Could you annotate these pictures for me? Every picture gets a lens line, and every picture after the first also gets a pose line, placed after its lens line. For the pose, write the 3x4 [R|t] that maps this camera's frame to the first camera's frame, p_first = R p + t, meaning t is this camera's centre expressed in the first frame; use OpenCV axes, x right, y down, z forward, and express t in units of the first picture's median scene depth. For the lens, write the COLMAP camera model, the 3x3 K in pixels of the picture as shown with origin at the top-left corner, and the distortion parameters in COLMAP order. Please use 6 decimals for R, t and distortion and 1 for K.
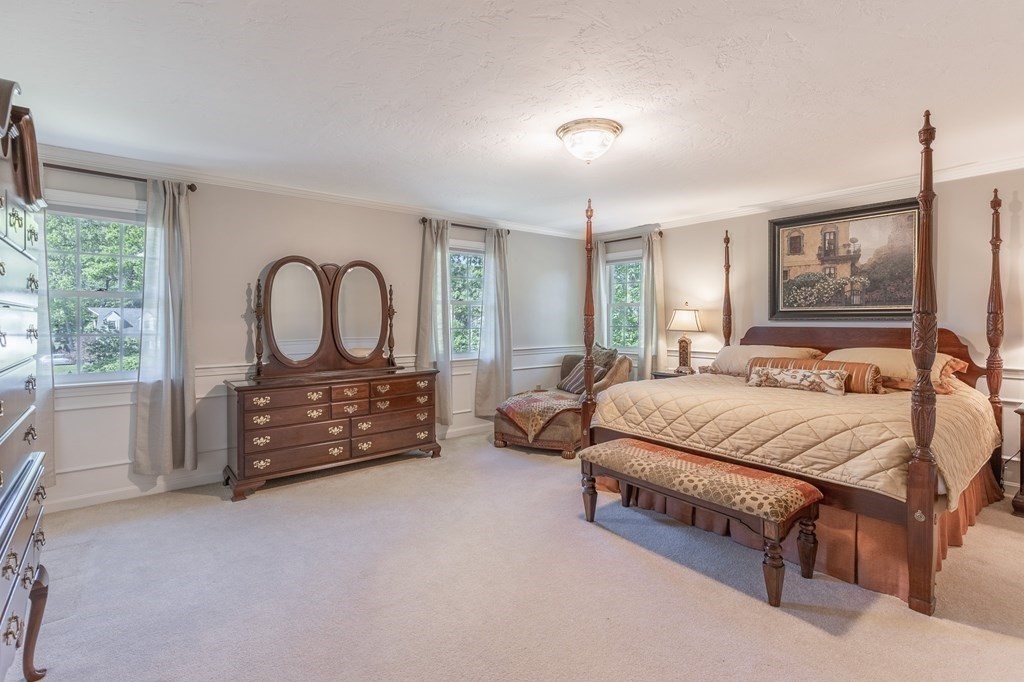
lens RADIAL K [[464.8, 0, 512.2], [0, 464.8, 334.1], [0, 0, 1]] dist [0.004529, -0.000005]
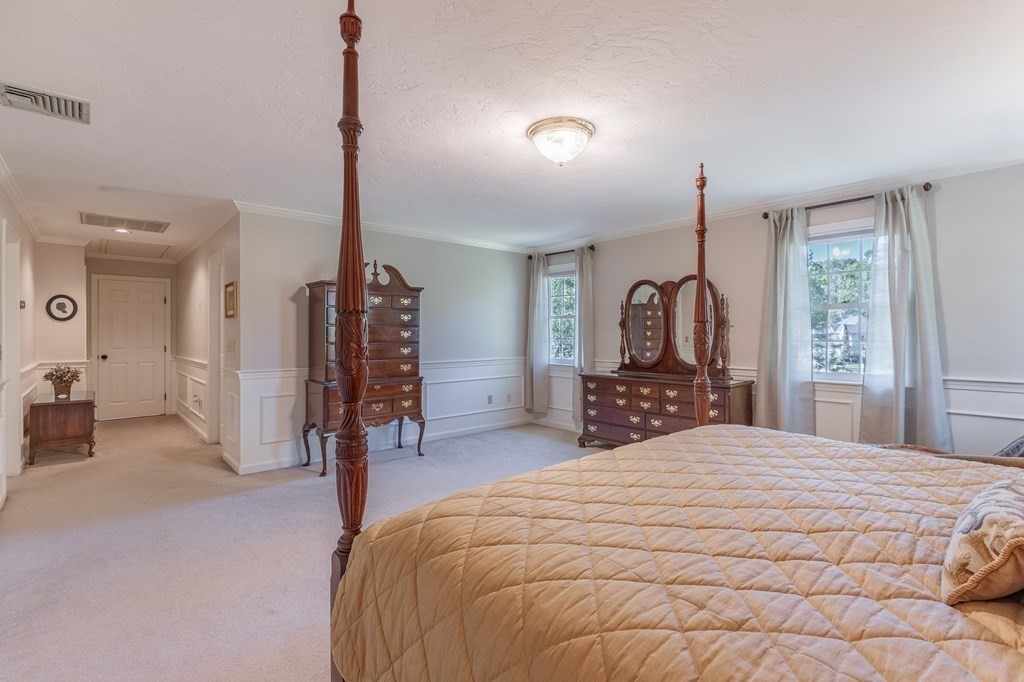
lens RADIAL K [[464.8, 0, 513.0], [0, 464.8, 333.8], [0, 0, 1]] dist [0.004529, -0.000005]
pose [[0.044232, 0.009555, -0.998976, 0.819679], [-0.019526, 0.999772, 0.008698, -0.025443], [0.998830, 0.019121, 0.044409, 0.605001]]
